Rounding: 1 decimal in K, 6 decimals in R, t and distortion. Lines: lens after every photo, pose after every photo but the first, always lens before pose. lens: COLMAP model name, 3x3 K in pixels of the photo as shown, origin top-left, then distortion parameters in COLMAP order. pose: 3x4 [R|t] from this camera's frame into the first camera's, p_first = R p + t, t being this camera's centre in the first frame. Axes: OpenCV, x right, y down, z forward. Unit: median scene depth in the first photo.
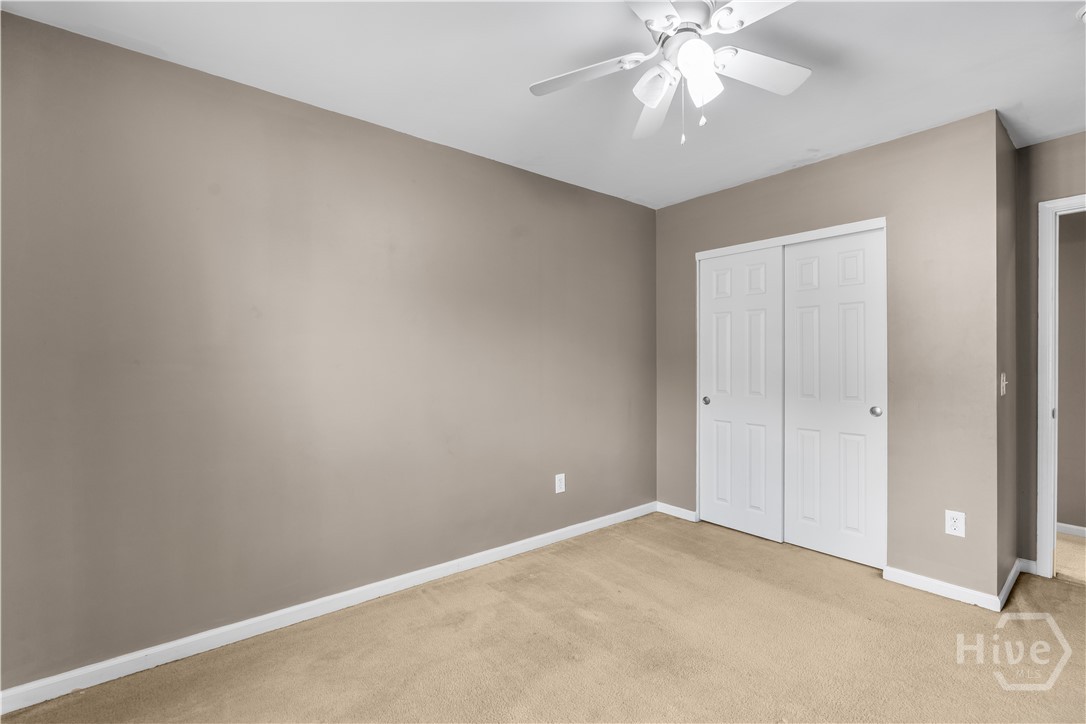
lens RADIAL K [[481.3, 0, 539.3], [0, 481.3, 359.2], [0, 0, 1]] dist [-0.008697, 0.000474]
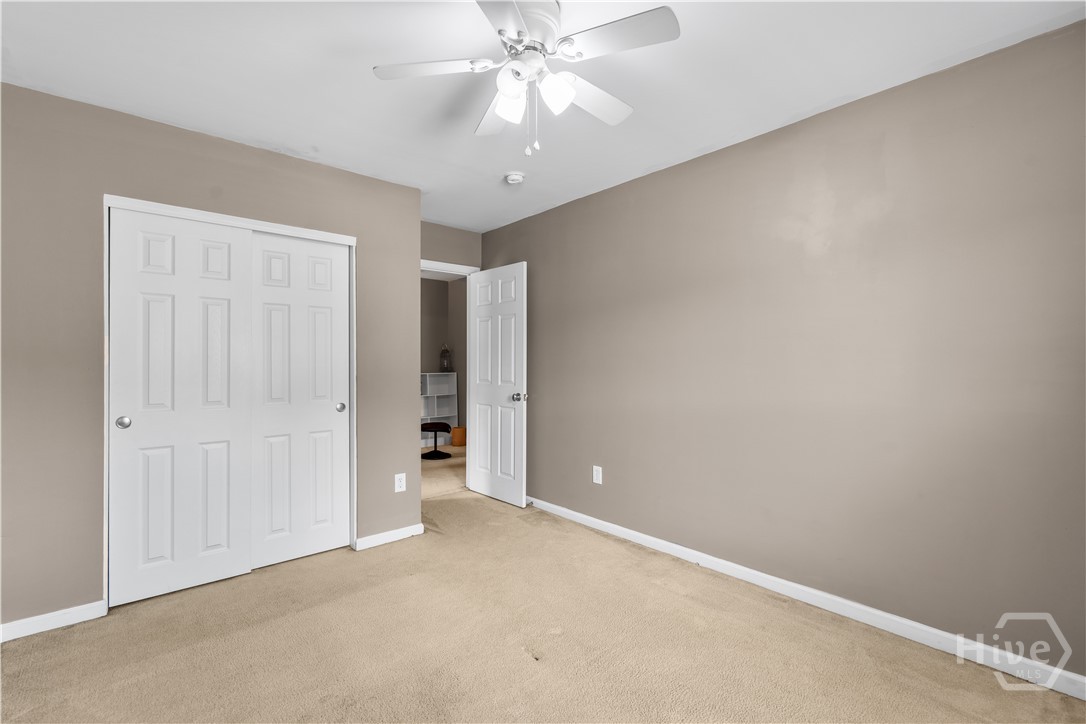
lens RADIAL K [[481.3, 0, 540.7], [0, 481.3, 361.2], [0, 0, 1]] dist [-0.008697, 0.000474]
pose [[-0.049063, 0.003536, 0.998789, -0.399575], [0.003324, 0.999989, -0.003377, 0.006444], [-0.998790, 0.003154, -0.049075, 0.535401]]
